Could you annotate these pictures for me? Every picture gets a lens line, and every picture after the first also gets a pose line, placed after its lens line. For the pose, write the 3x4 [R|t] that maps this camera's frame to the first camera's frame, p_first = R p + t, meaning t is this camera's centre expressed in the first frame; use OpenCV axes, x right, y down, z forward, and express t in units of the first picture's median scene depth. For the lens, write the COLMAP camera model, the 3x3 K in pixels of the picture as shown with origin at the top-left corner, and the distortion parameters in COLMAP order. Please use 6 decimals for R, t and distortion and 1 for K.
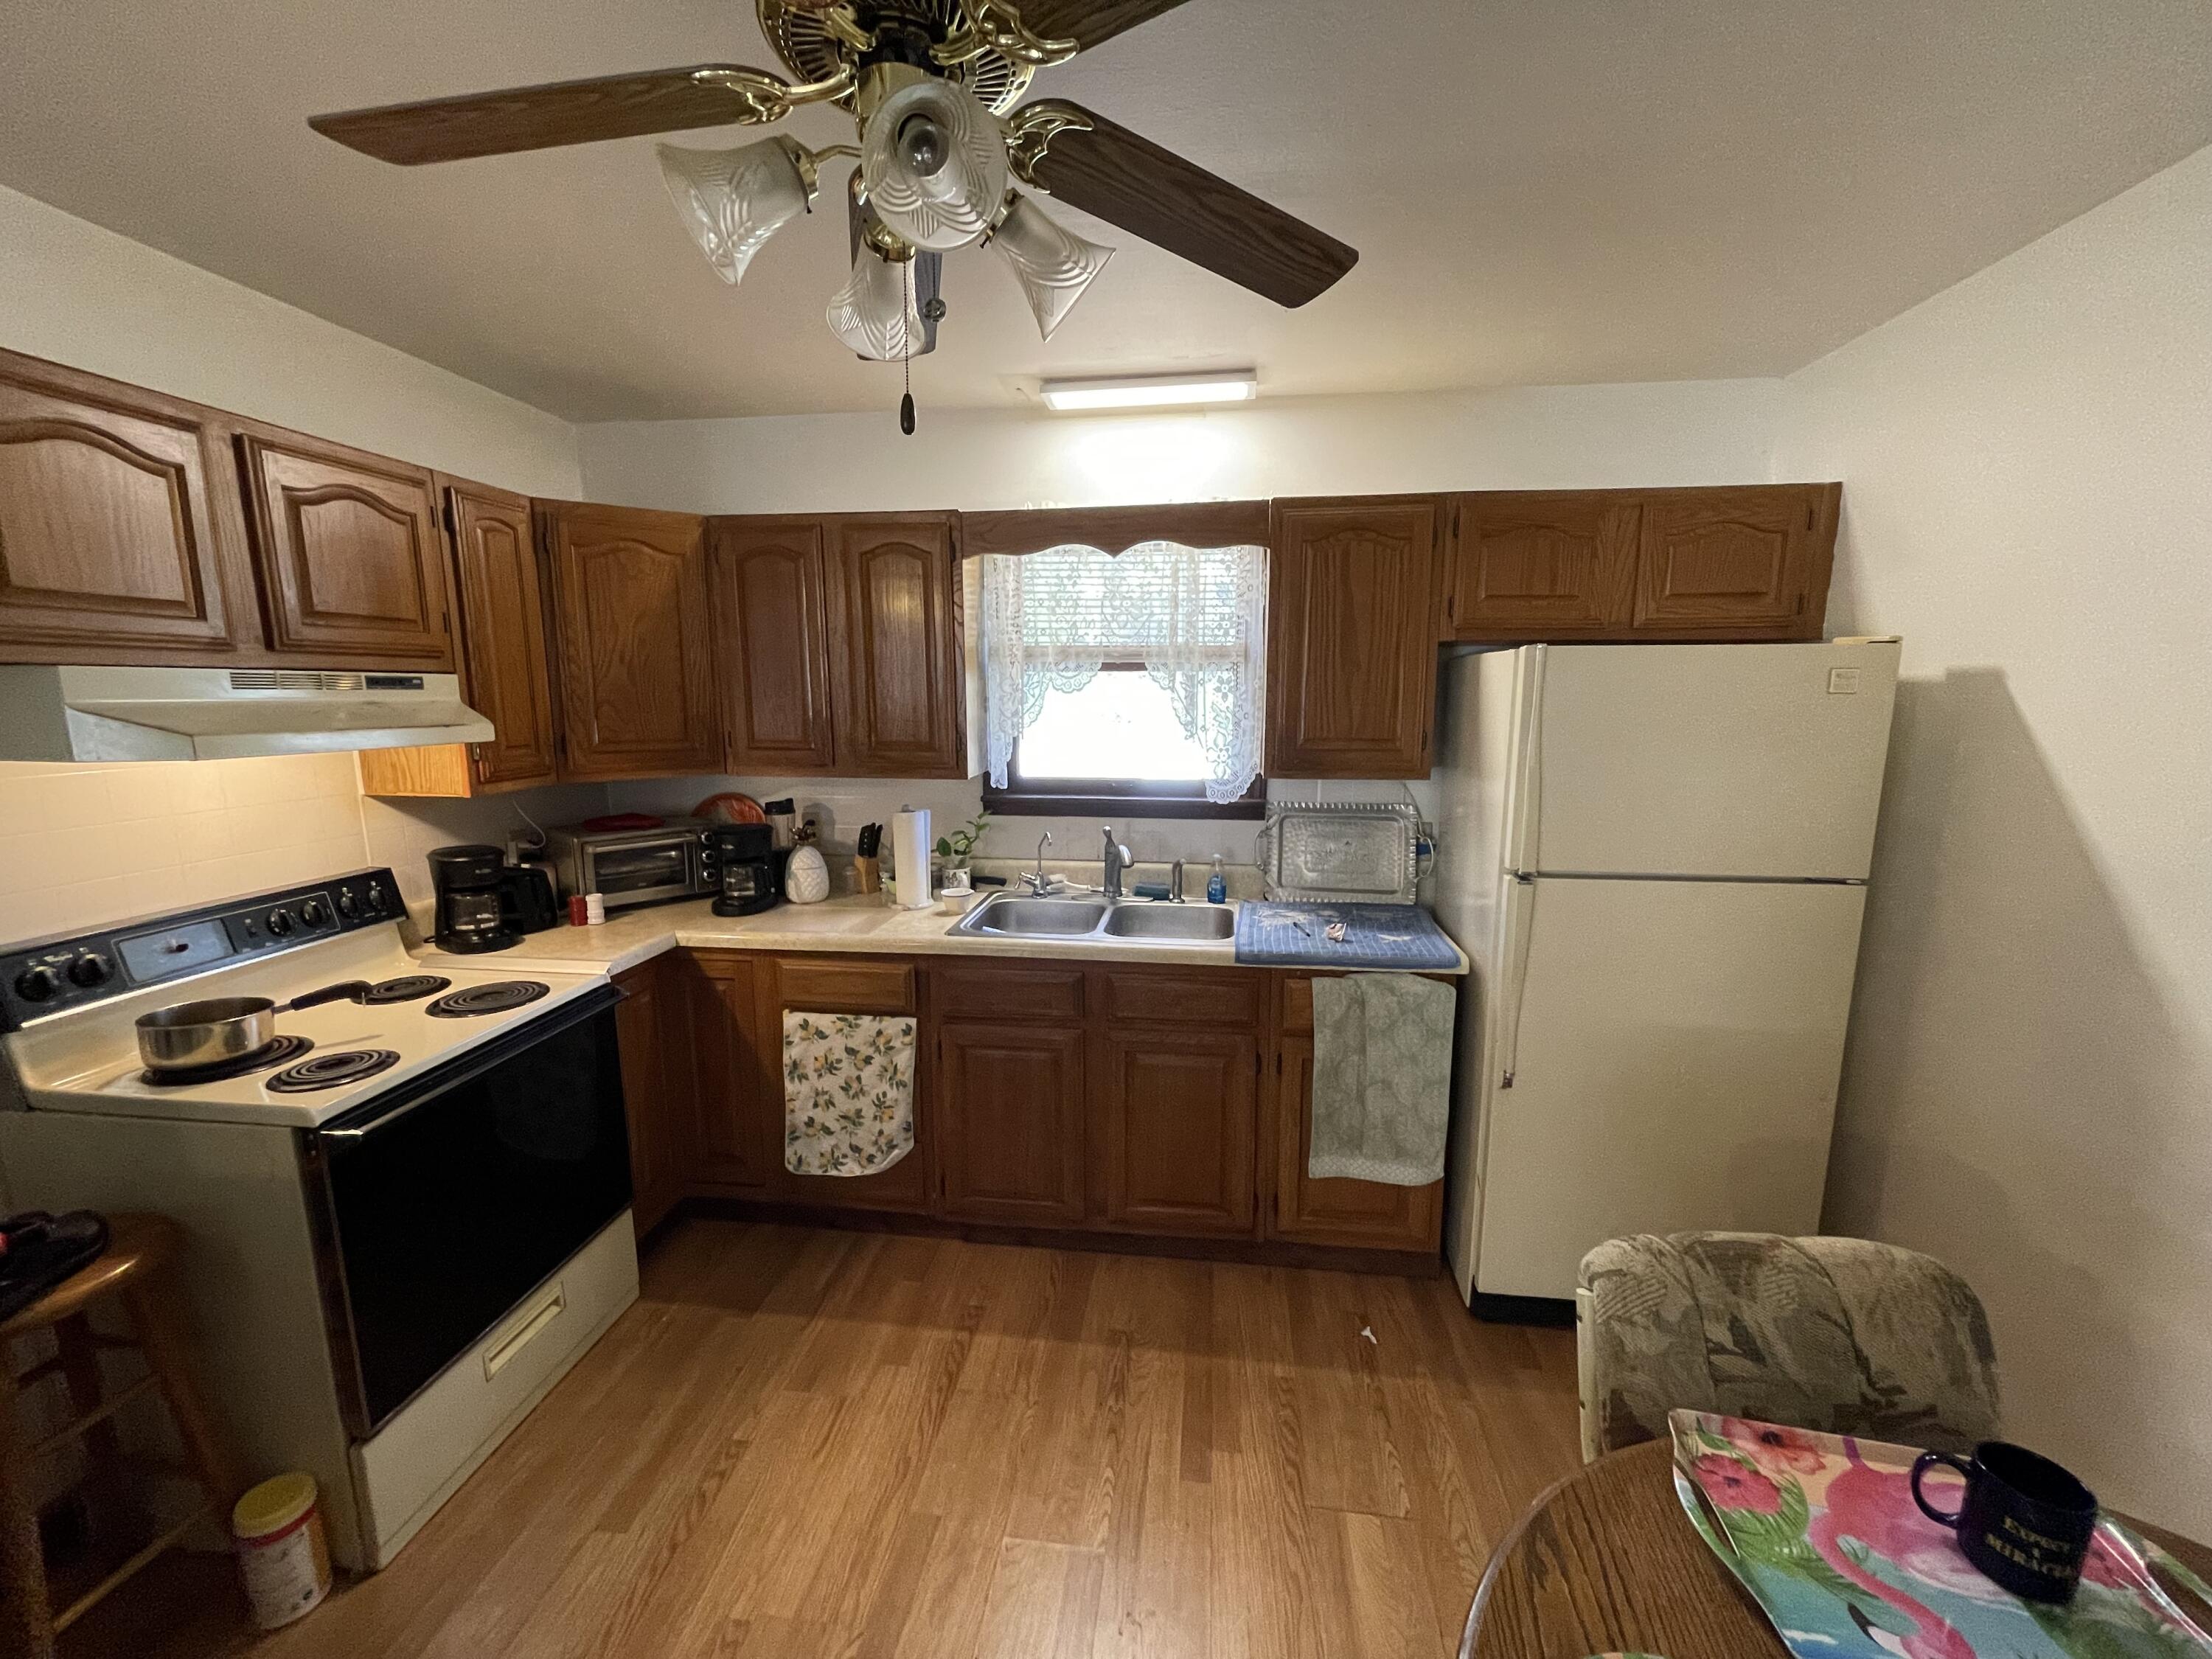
lens RADIAL K [[903.3, 0, 1103.9], [0, 903.3, 825.7], [0, 0, 1]] dist [0.002835, -0.000710]
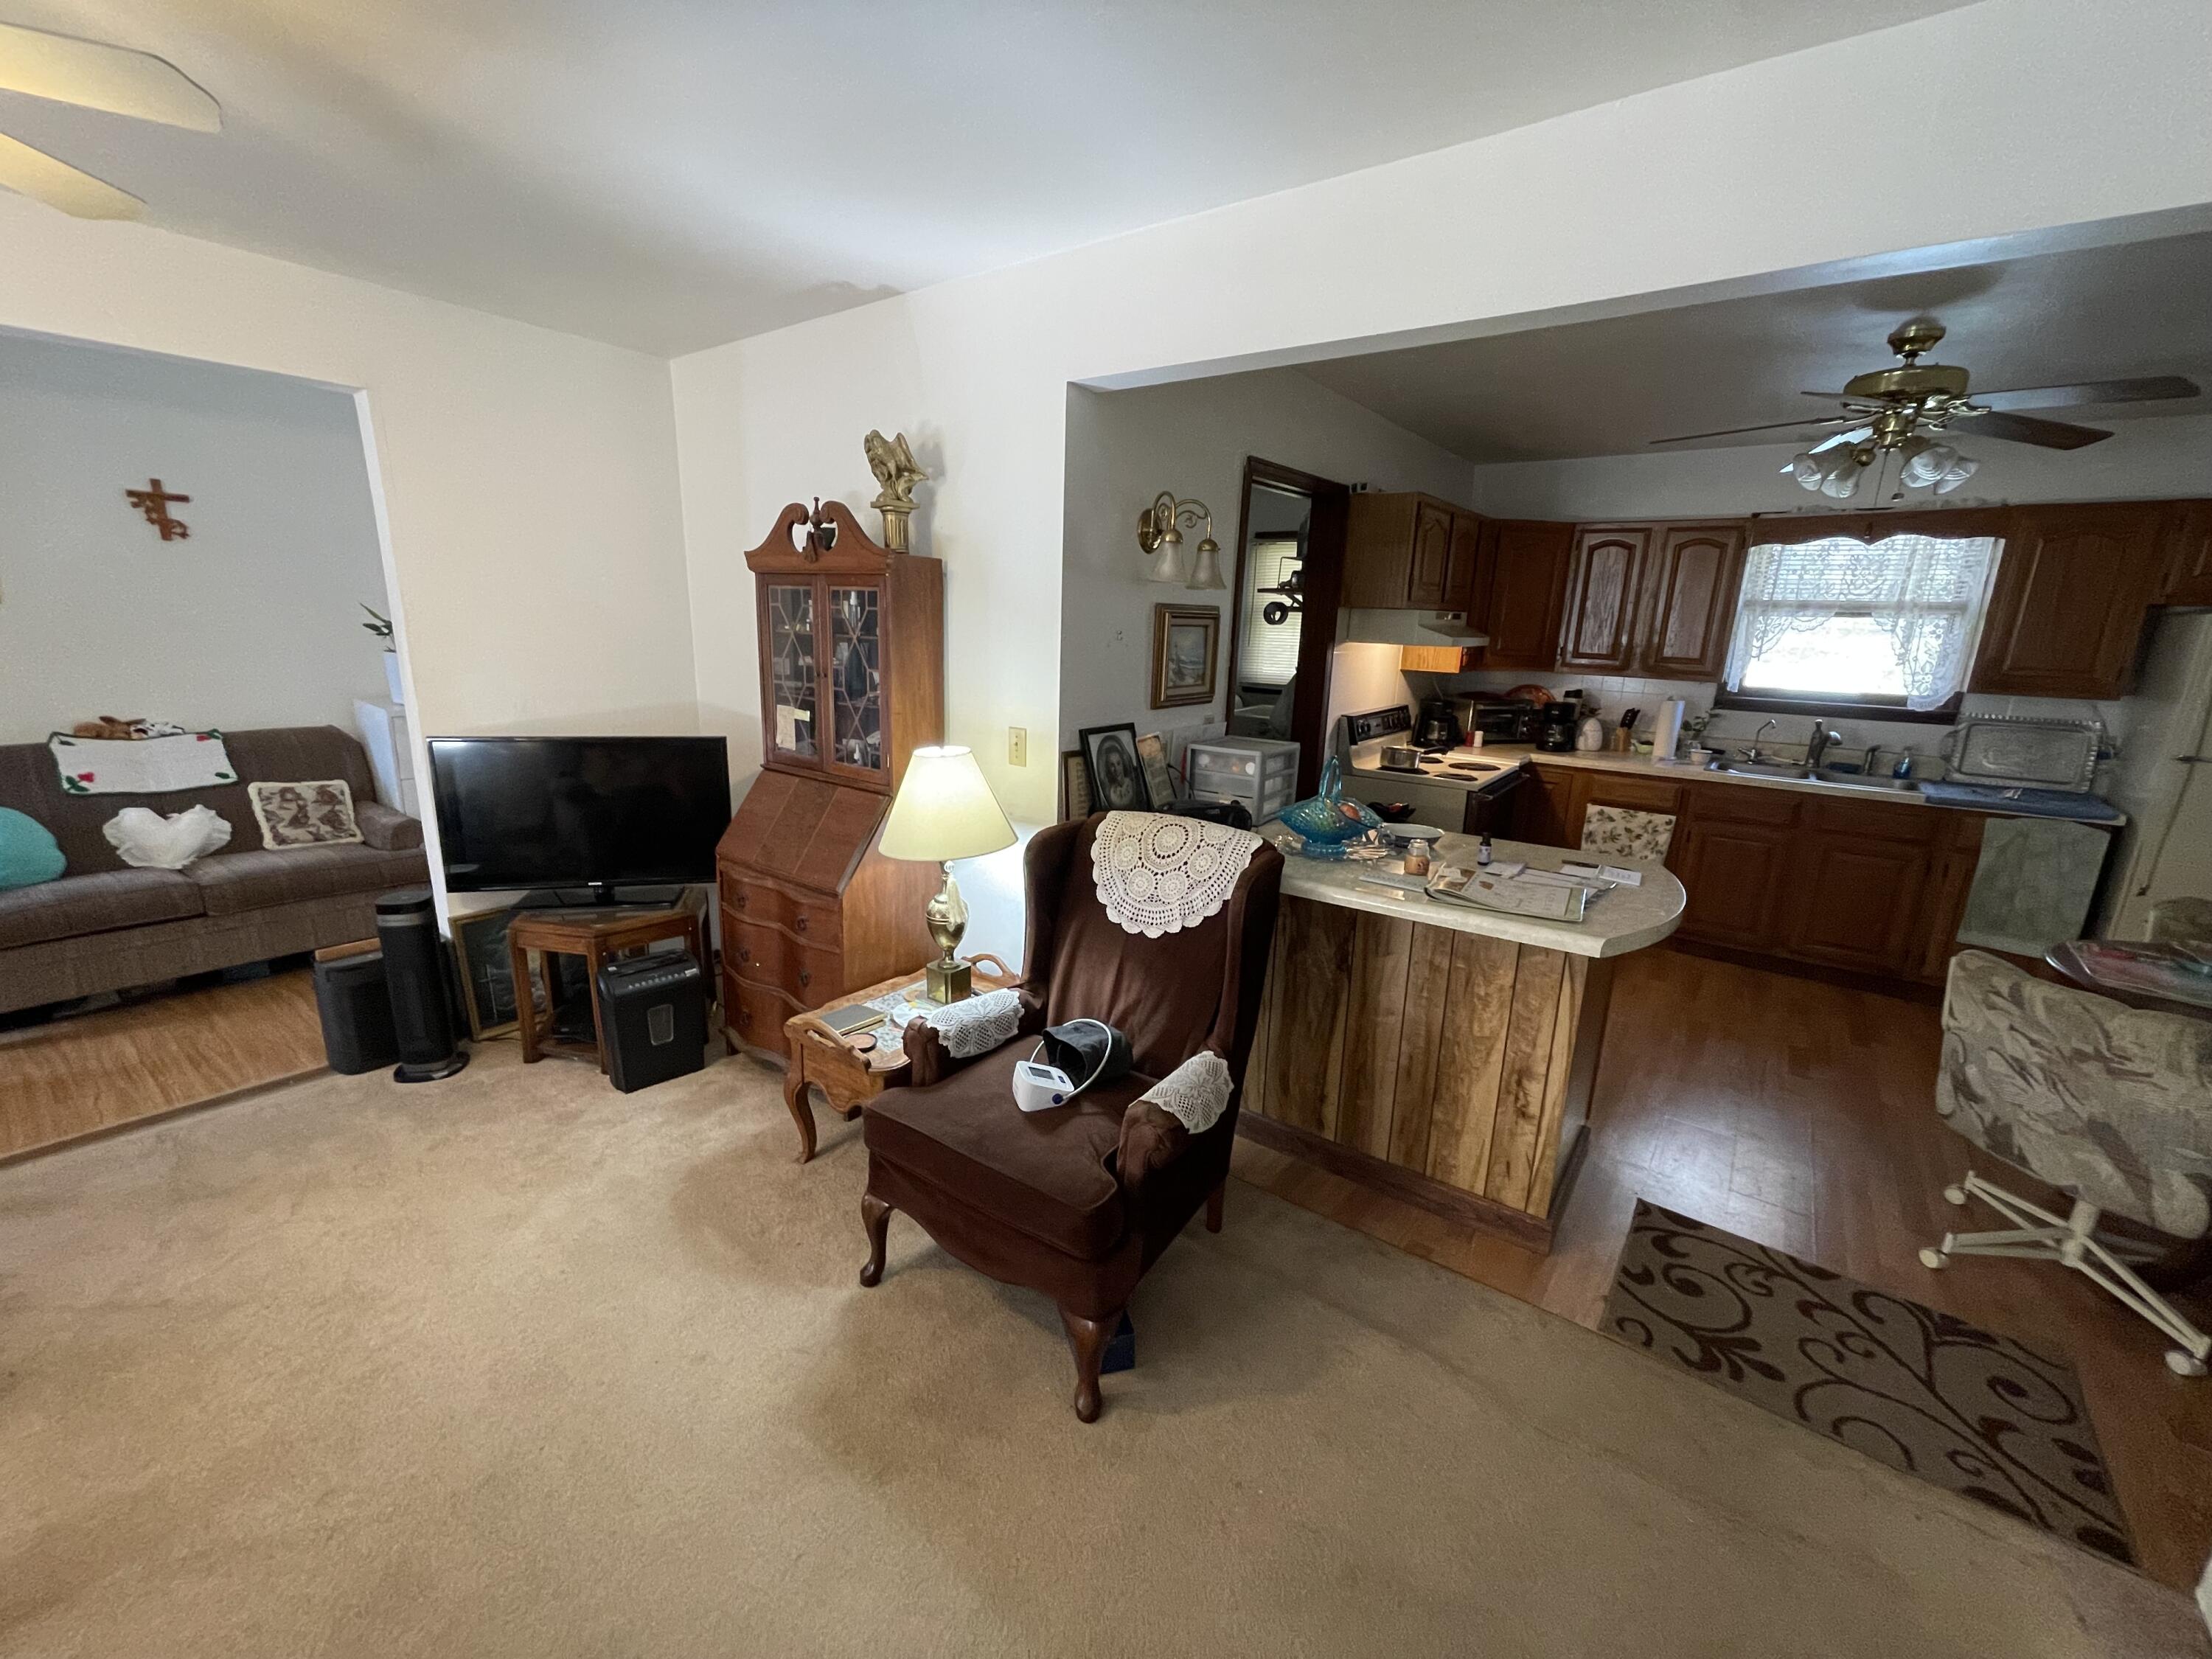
lens RADIAL K [[903.3, 0, 1101.4], [0, 903.3, 832.3], [0, 0, 1]] dist [0.002835, -0.000710]
pose [[0.864025, 0.141809, -0.483064, -0.335111], [-0.101360, 0.988861, 0.108995, 0.173865], [0.493139, -0.045211, 0.868775, -1.132617]]
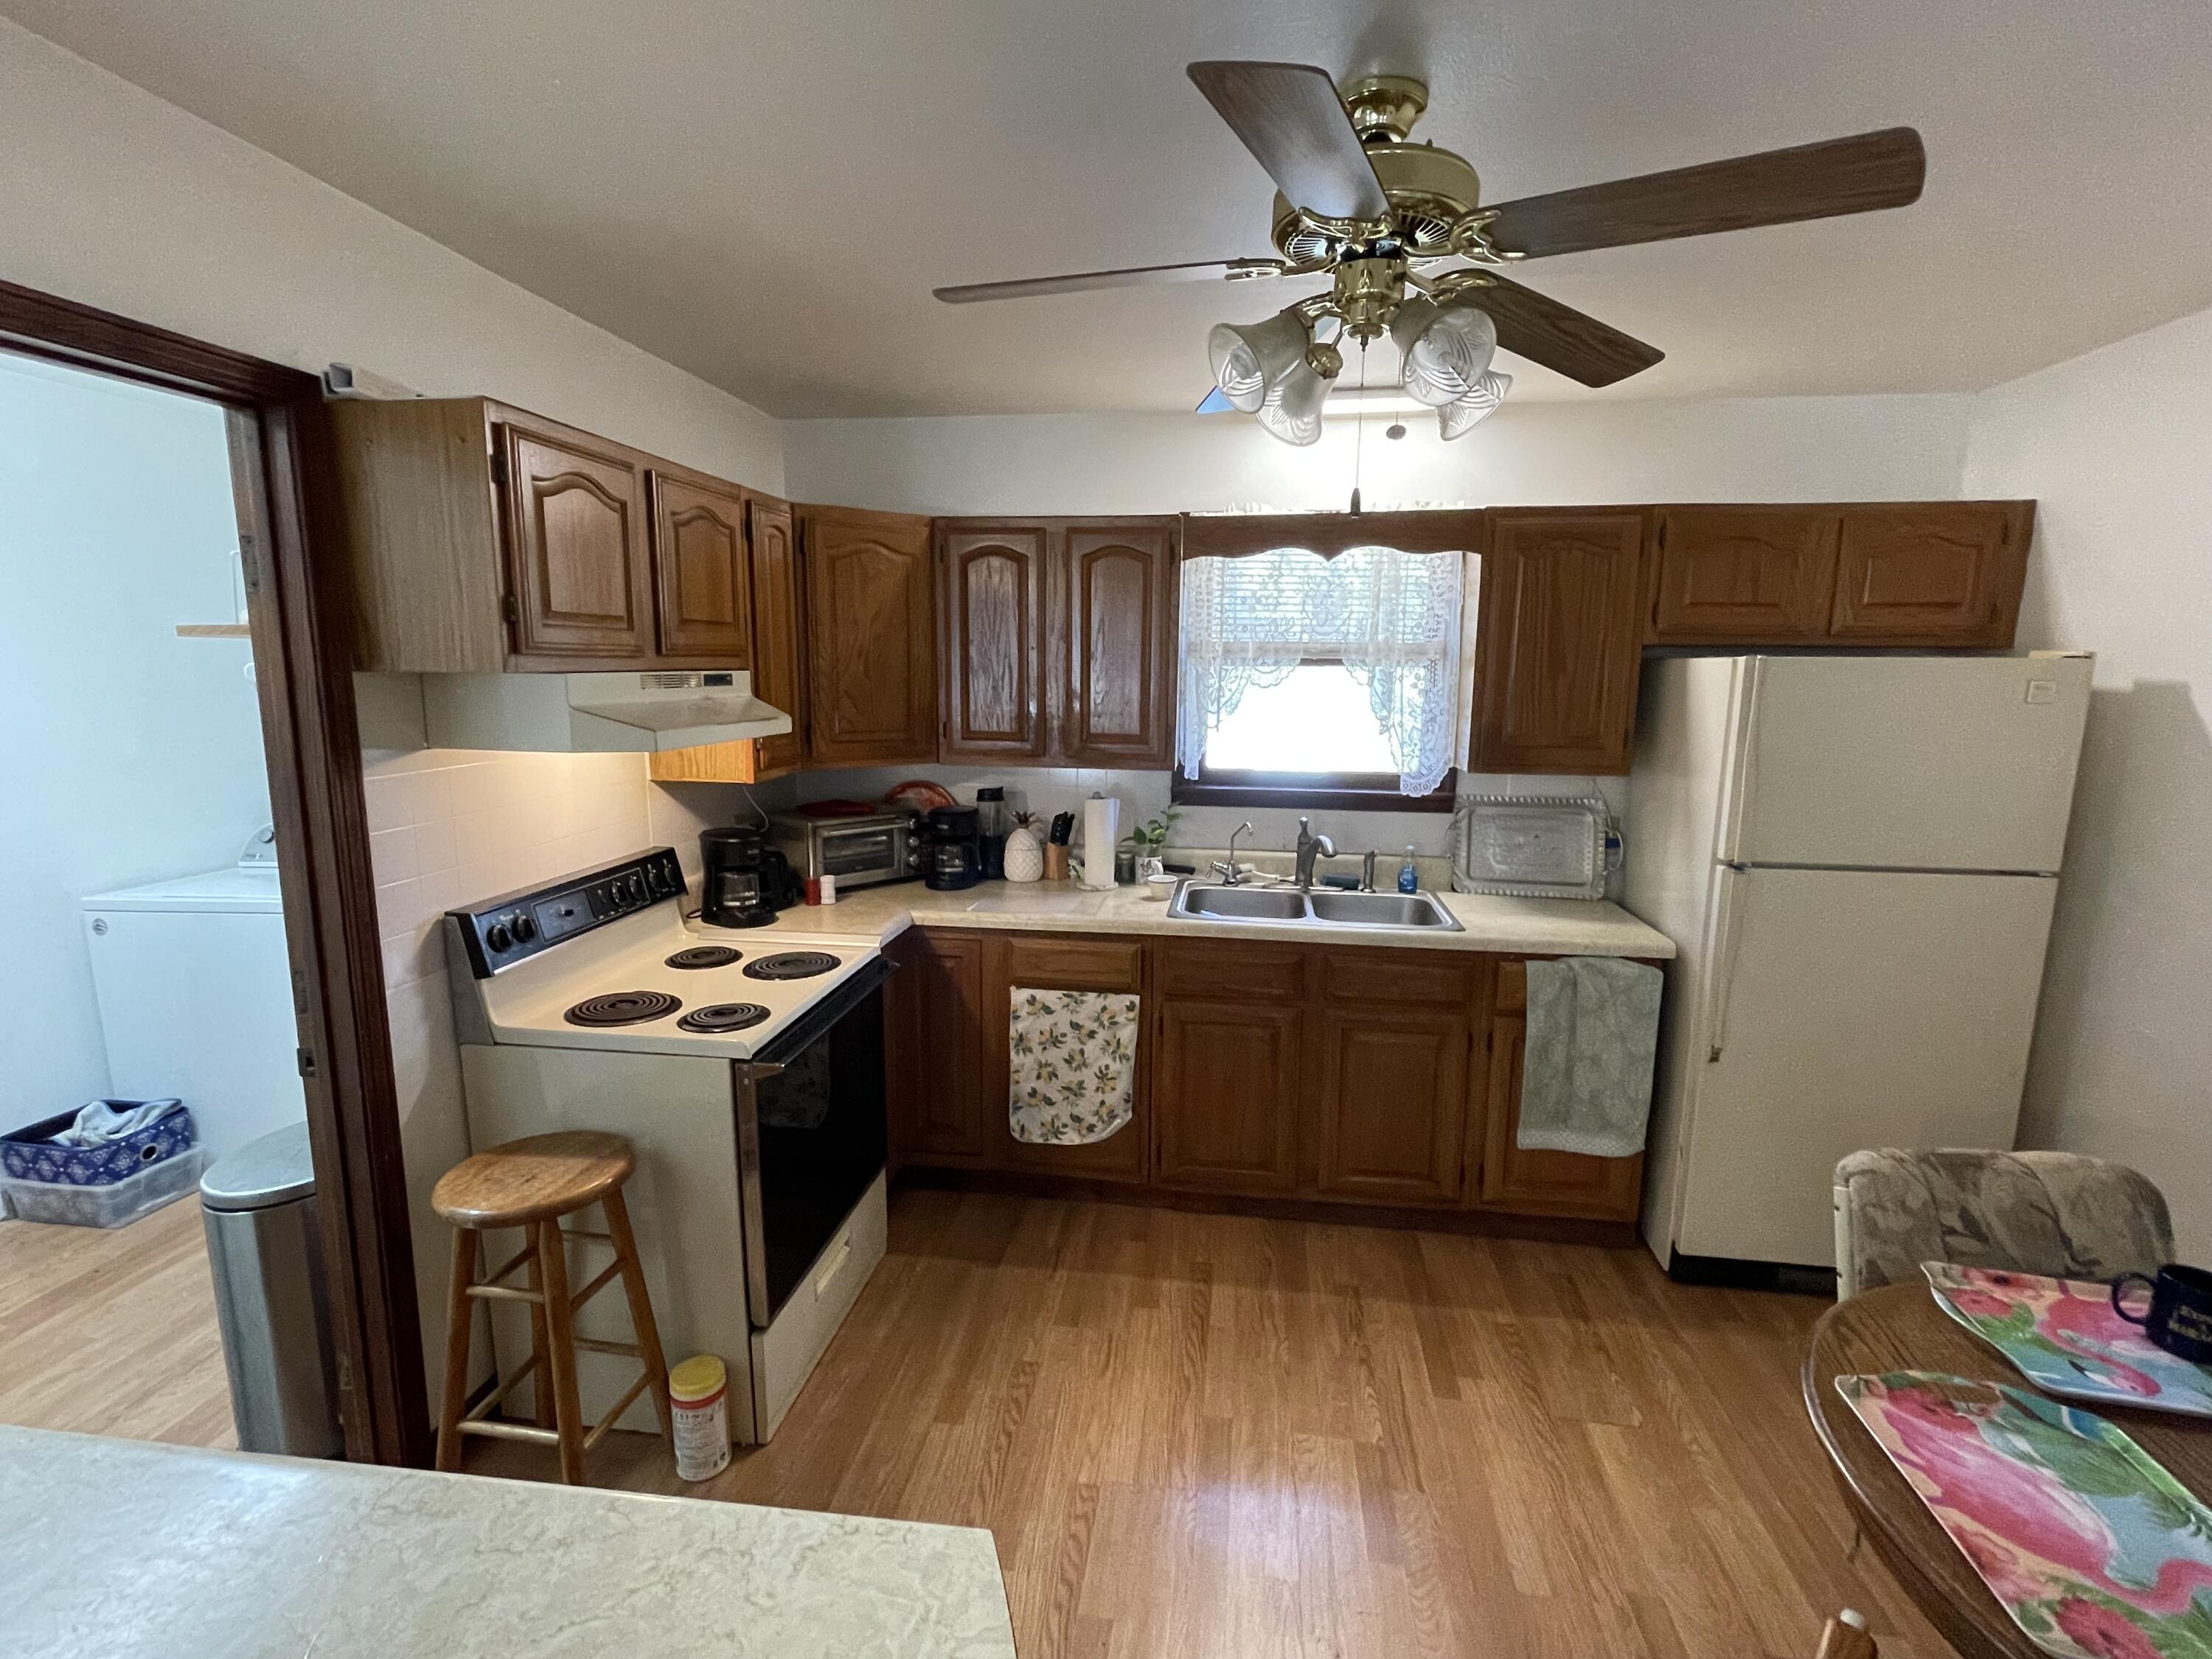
lens RADIAL K [[1043.7, 0, 1114.1], [0, 1043.7, 824.9], [0, 0, 1]] dist [0.004821, 0.000741]
pose [[0.999854, 0.011340, -0.012799, -0.235457], [-0.011264, 0.999918, 0.006010, 0.005913], [0.012866, -0.005865, 0.999900, -0.235207]]
